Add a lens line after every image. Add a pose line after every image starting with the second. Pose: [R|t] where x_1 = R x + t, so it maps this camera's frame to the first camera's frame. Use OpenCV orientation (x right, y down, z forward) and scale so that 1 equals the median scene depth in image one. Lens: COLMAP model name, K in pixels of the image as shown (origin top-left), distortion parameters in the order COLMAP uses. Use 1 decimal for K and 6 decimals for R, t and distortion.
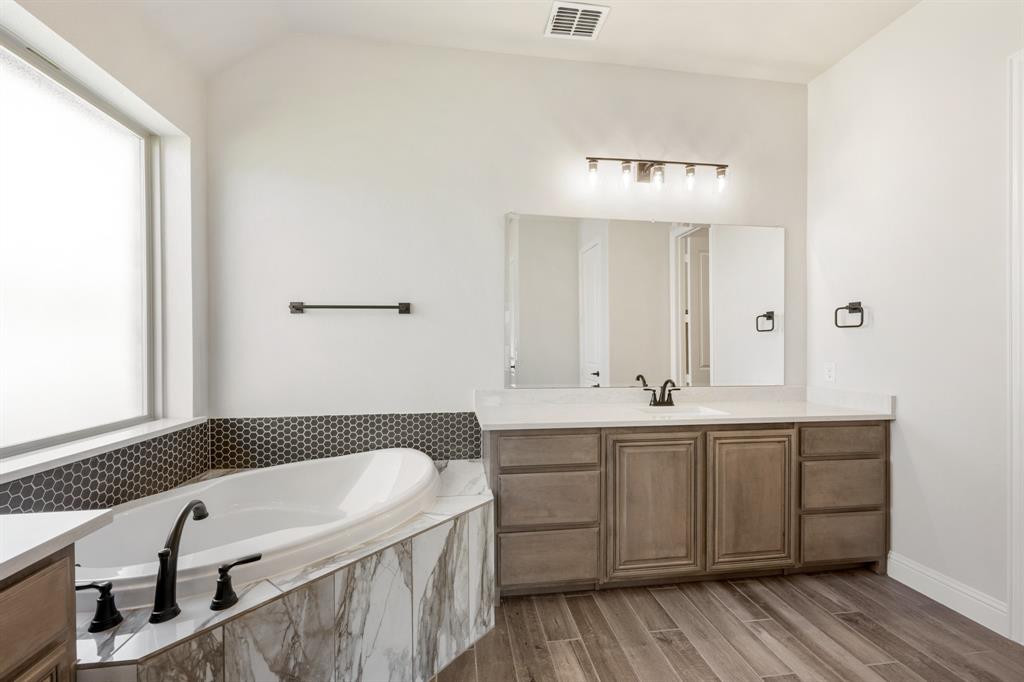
lens RADIAL K [[416.9, 0, 508.8], [0, 416.9, 346.6], [0, 0, 1]] dist [-0.001322, -0.000289]
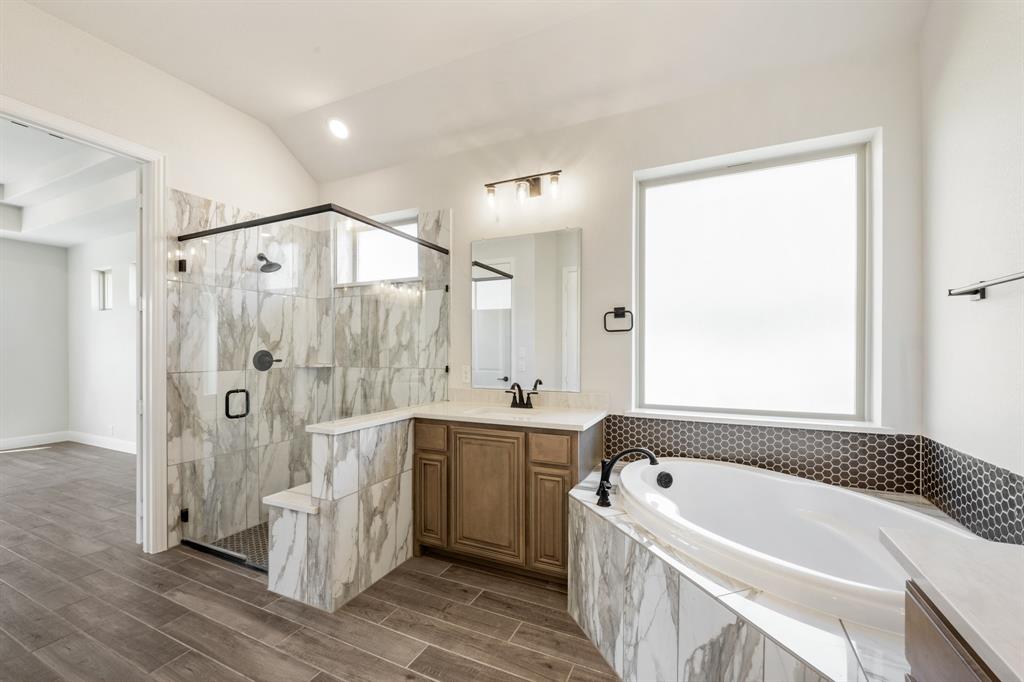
lens RADIAL K [[416.9, 0, 508.8], [0, 416.9, 346.6], [0, 0, 1]] dist [-0.001322, -0.000289]
pose [[-0.542500, 0.004968, -0.840041, 0.516043], [0.002149, 0.999987, 0.004526, -0.014526], [0.840053, 0.000650, -0.542504, 0.881114]]
